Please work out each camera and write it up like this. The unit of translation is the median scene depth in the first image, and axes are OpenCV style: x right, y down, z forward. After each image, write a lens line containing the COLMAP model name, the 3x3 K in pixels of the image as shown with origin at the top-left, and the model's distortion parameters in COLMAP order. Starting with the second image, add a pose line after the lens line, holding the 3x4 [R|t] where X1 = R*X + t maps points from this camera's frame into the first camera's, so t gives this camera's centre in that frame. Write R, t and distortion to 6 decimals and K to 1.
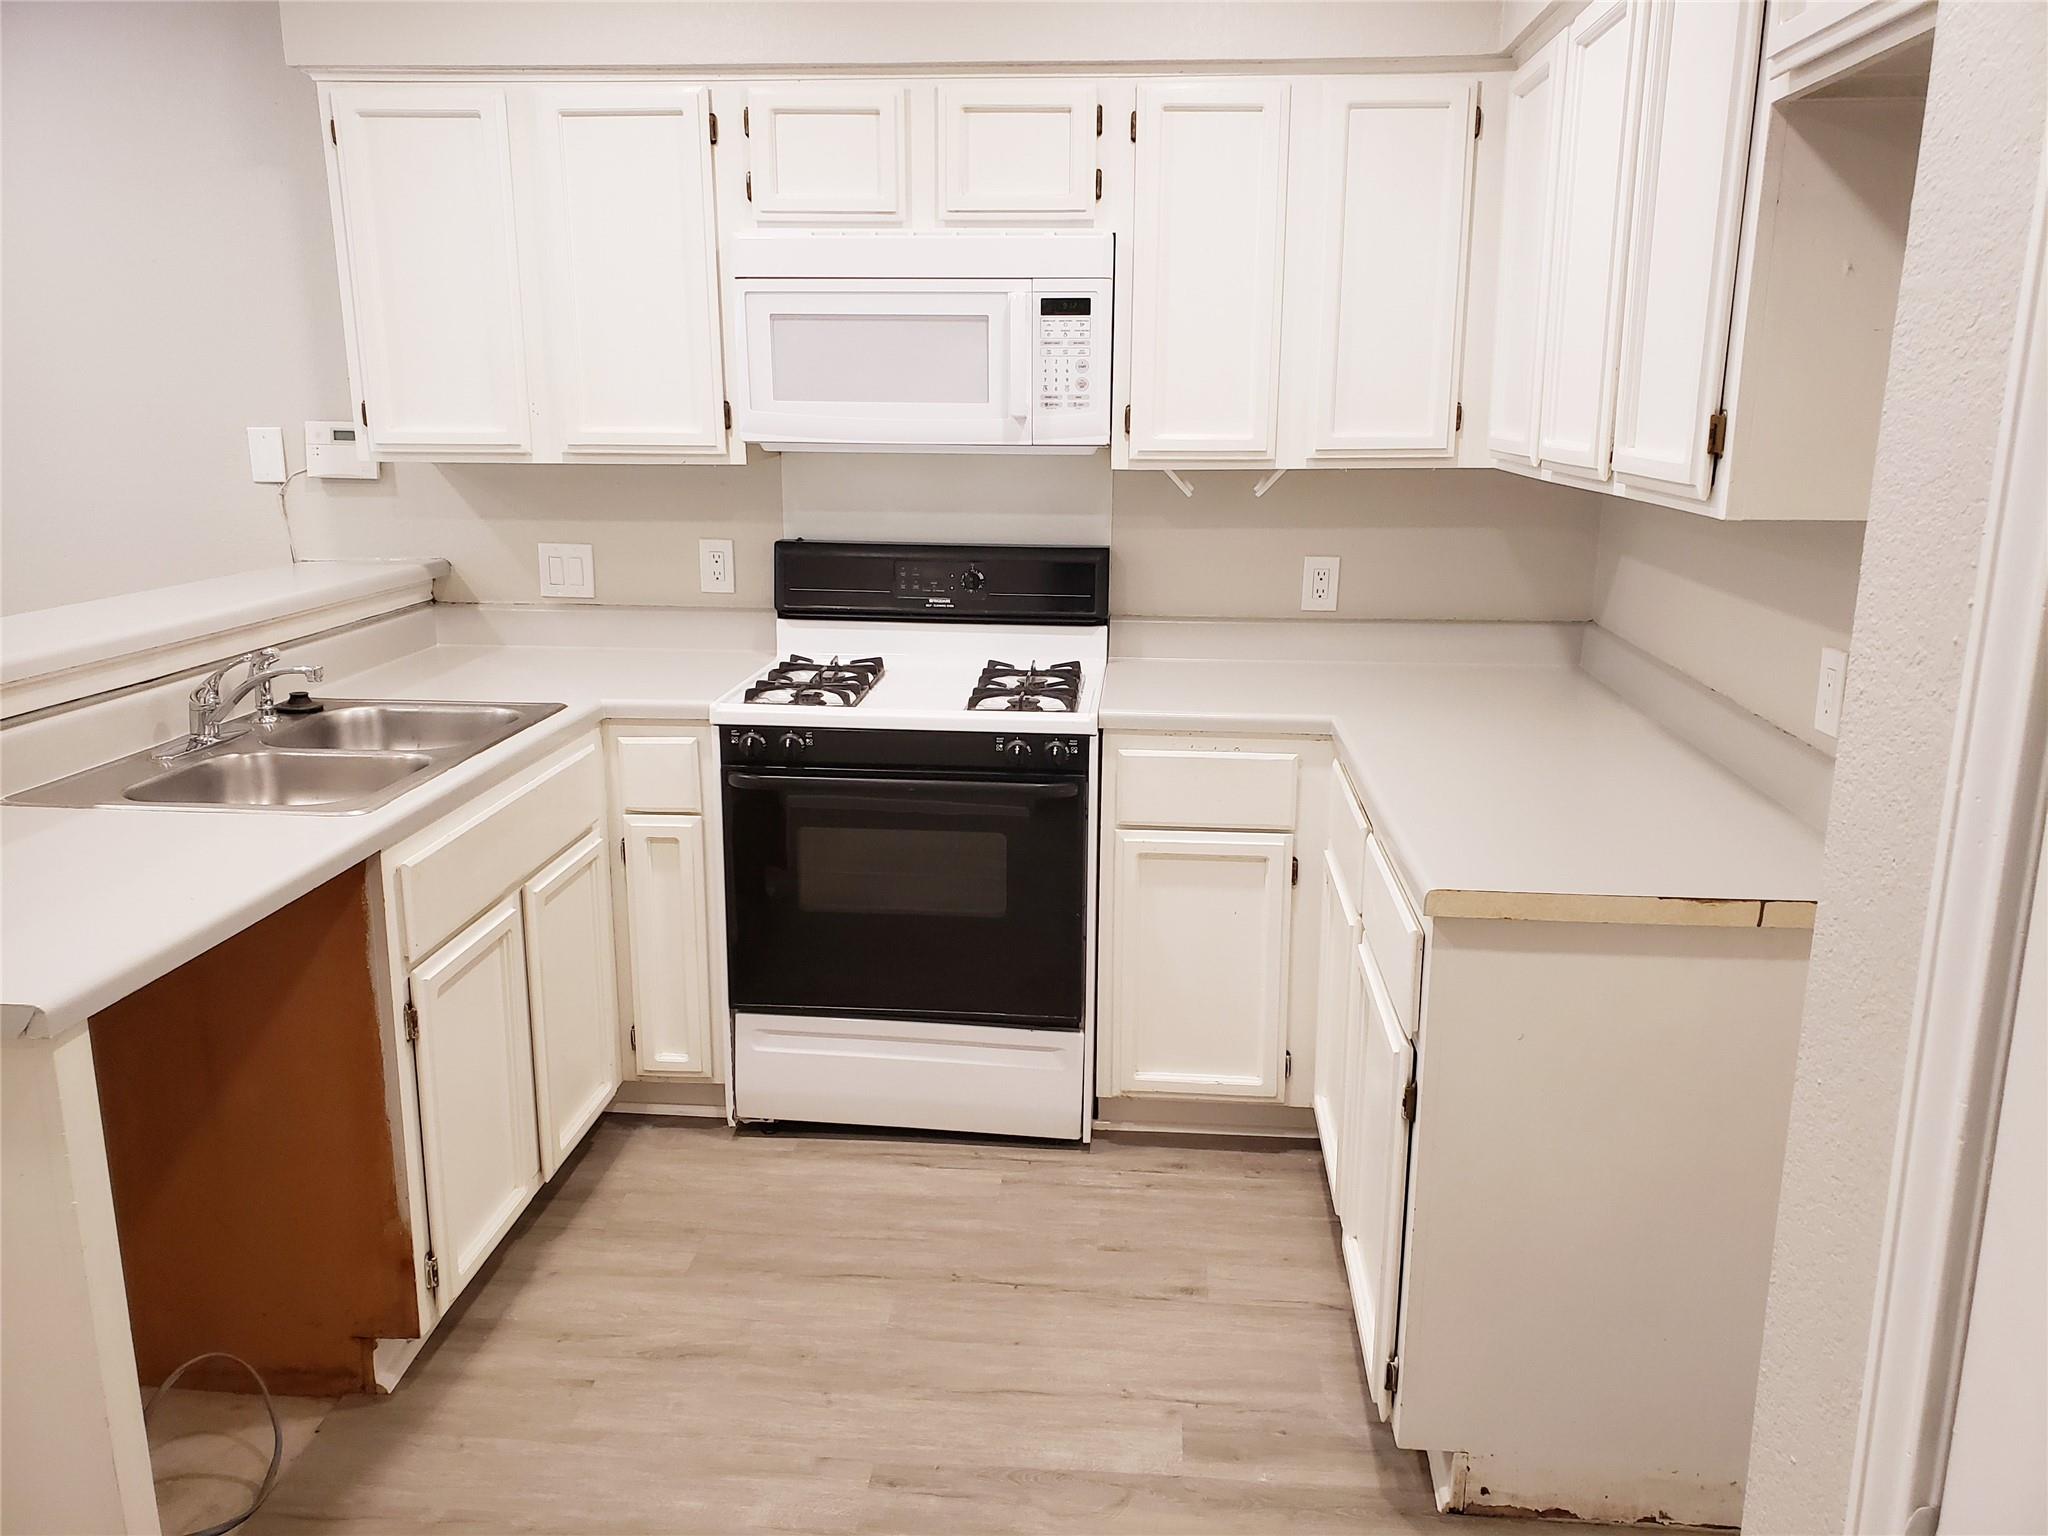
lens RADIAL K [[1596.7, 0, 1038.6], [0, 1596.7, 751.4], [0, 0, 1]] dist [0.041112, -0.012038]
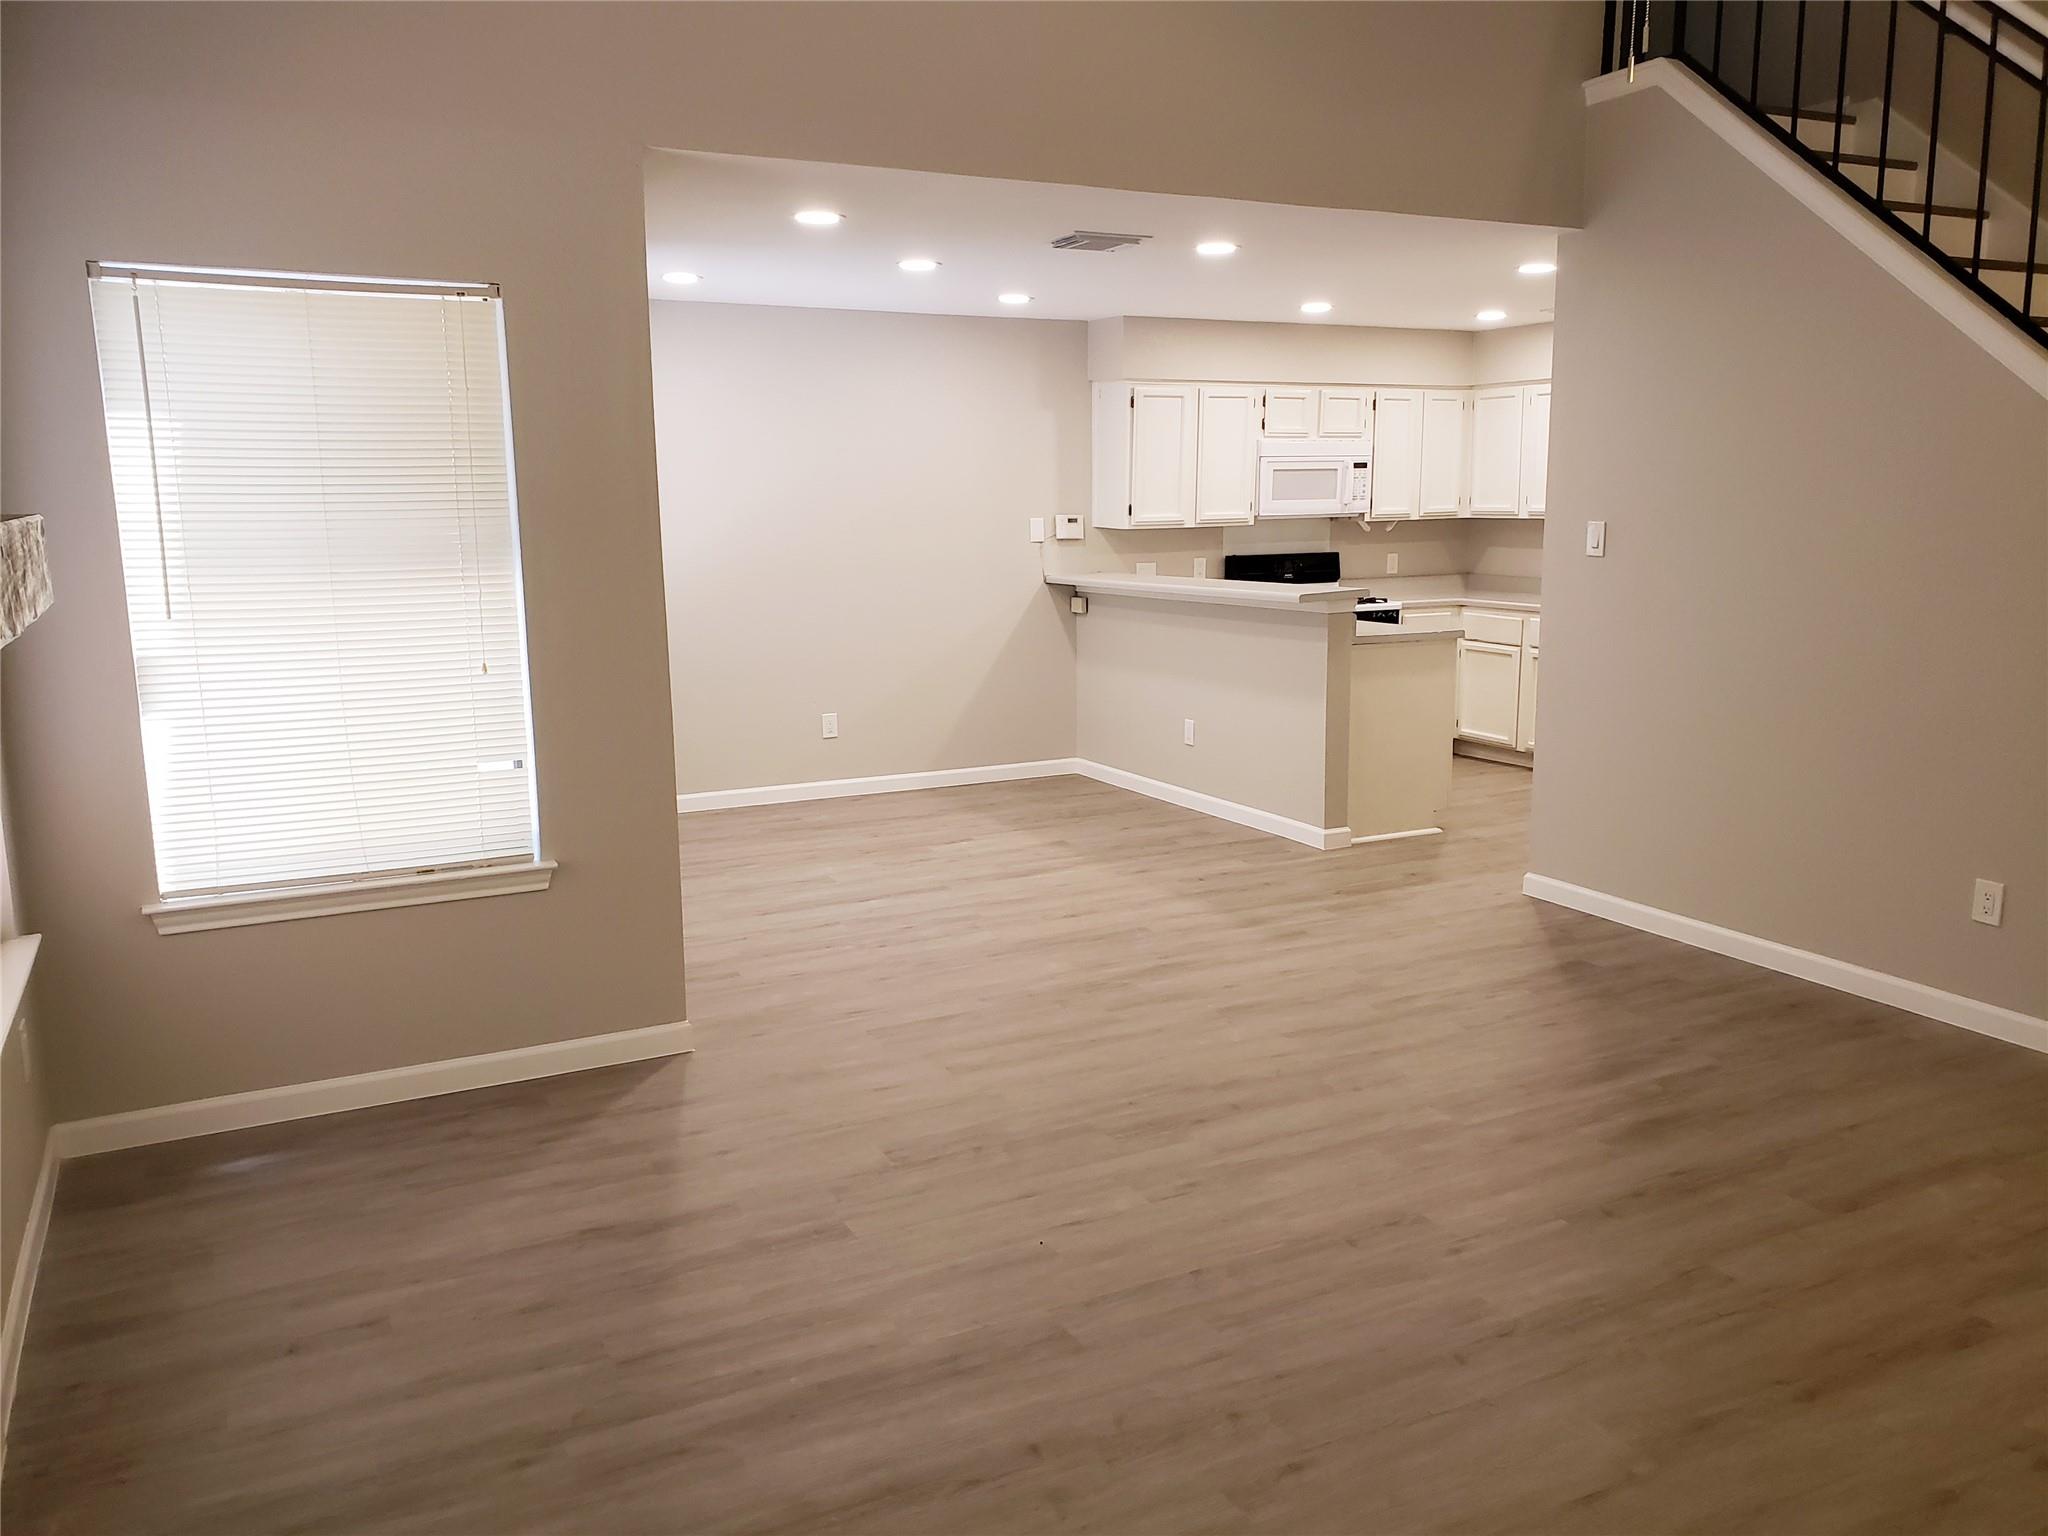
lens RADIAL K [[1596.7, 0, 1048.0], [0, 1596.7, 784.5], [0, 0, 1]] dist [0.041112, -0.012038]
pose [[0.846922, -0.111569, 0.519881, -1.790437], [0.131826, 0.991271, -0.002022, 0.196550], [-0.515117, 0.070246, 0.854236, -0.999166]]
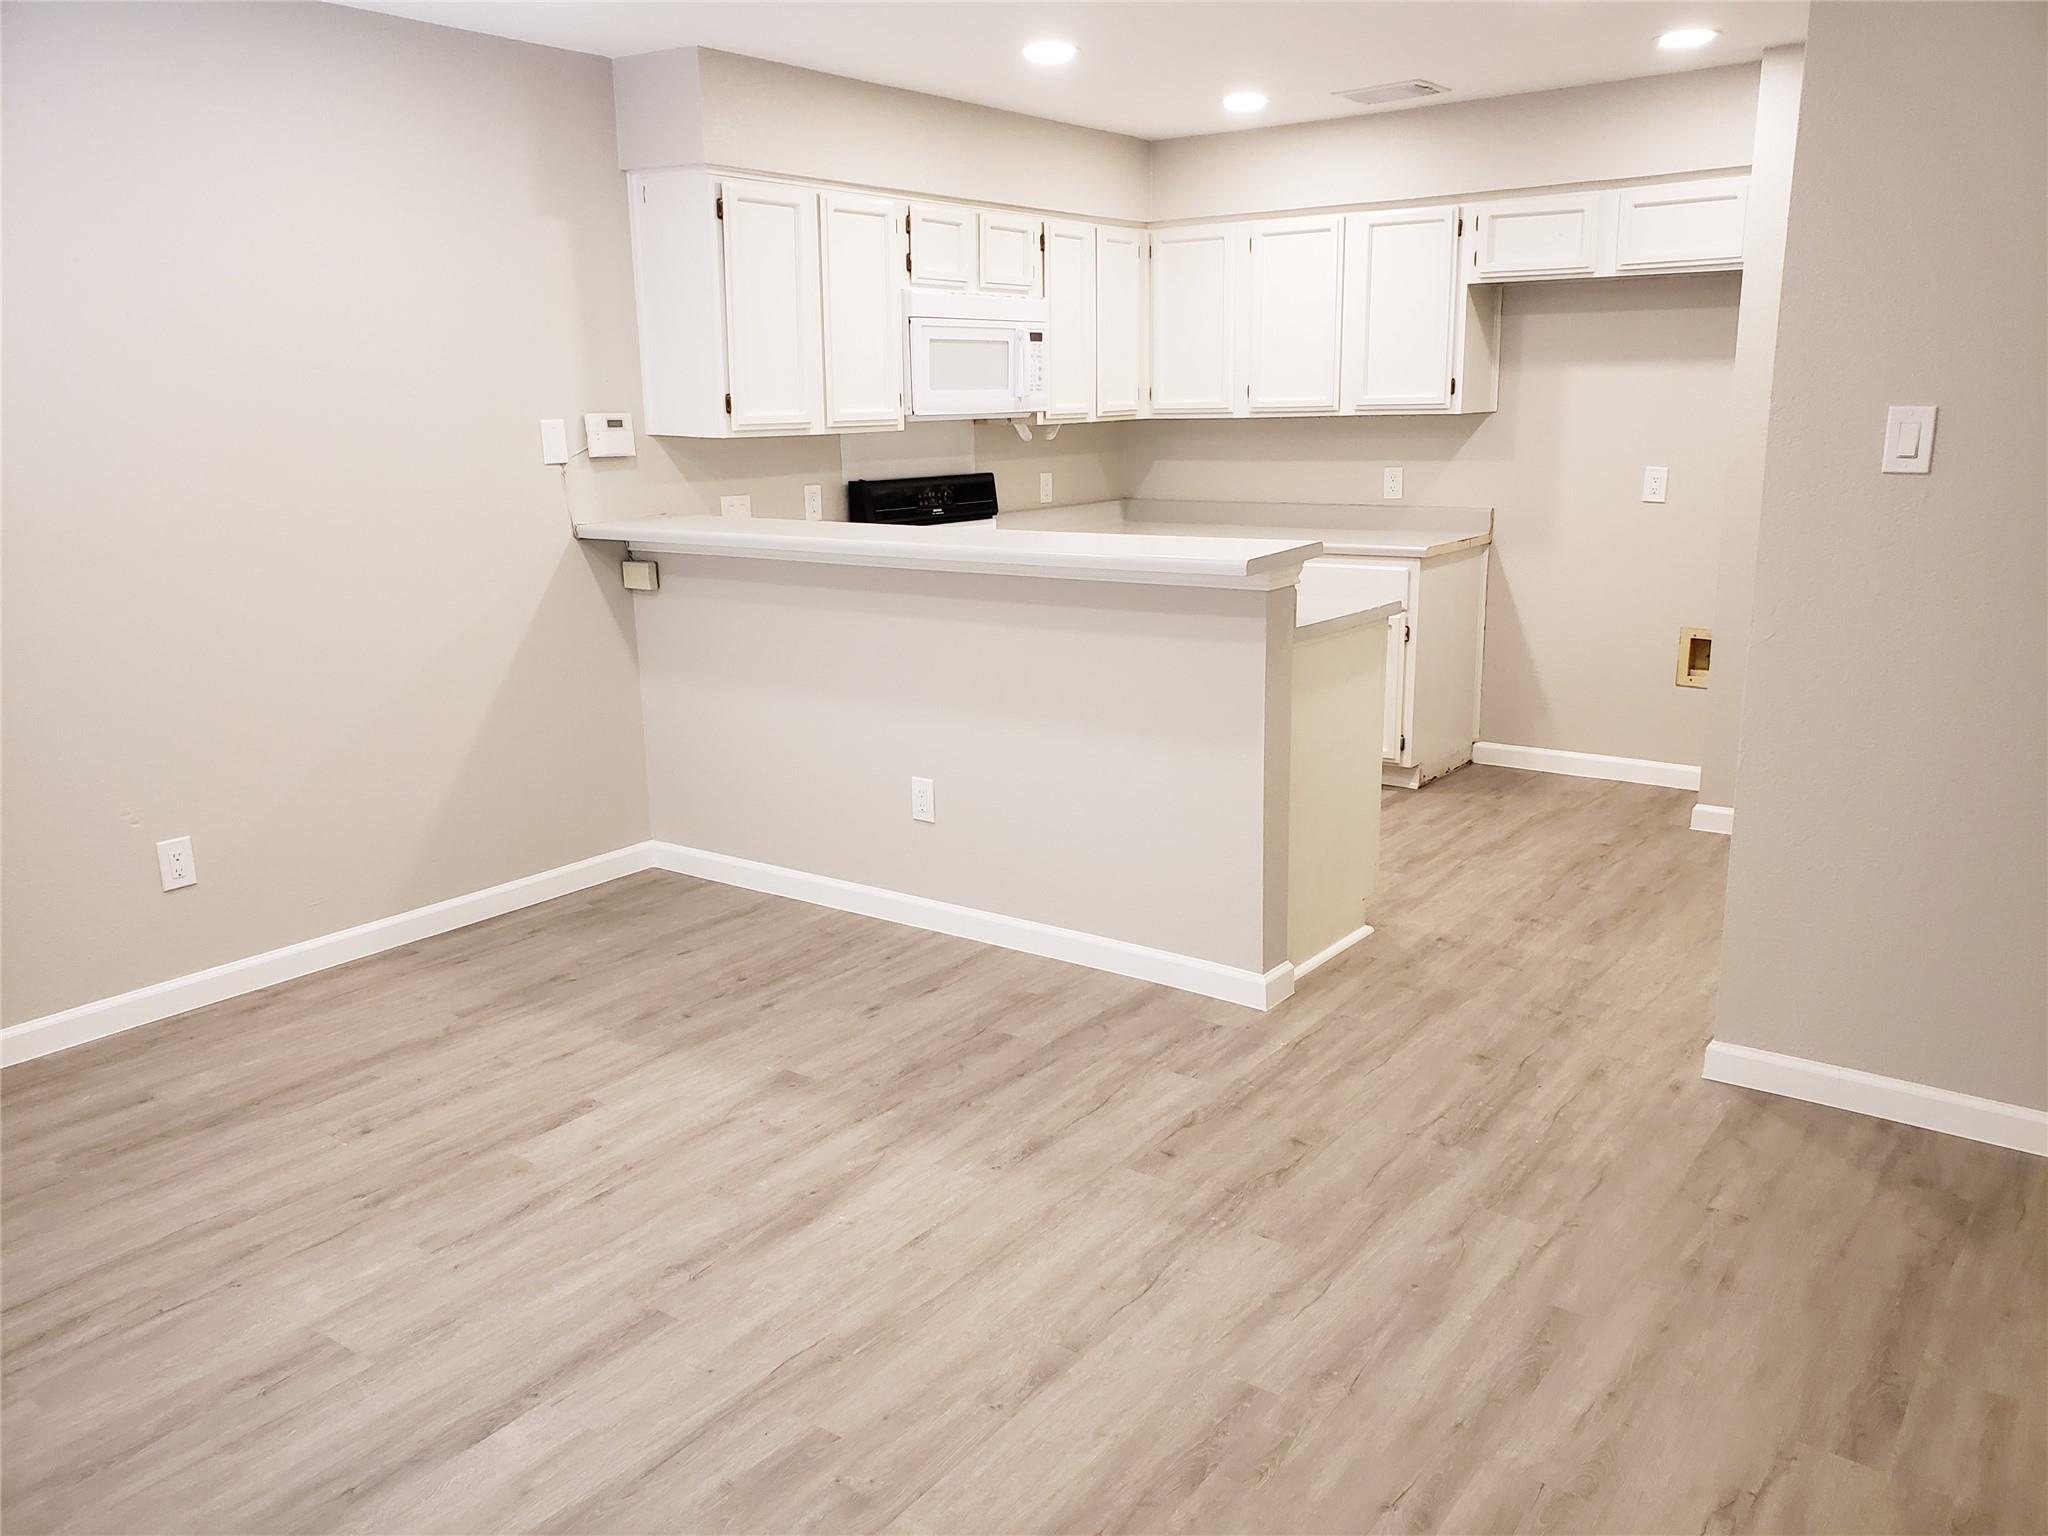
lens RADIAL K [[1596.7, 0, 1033.2], [0, 1596.7, 752.0], [0, 0, 1]] dist [0.041112, -0.012038]
pose [[0.530169, -0.197059, 0.824675, -1.432830], [0.202956, 0.973837, 0.102225, 0.000683], [-0.823243, 0.113176, 0.556293, 0.020960]]
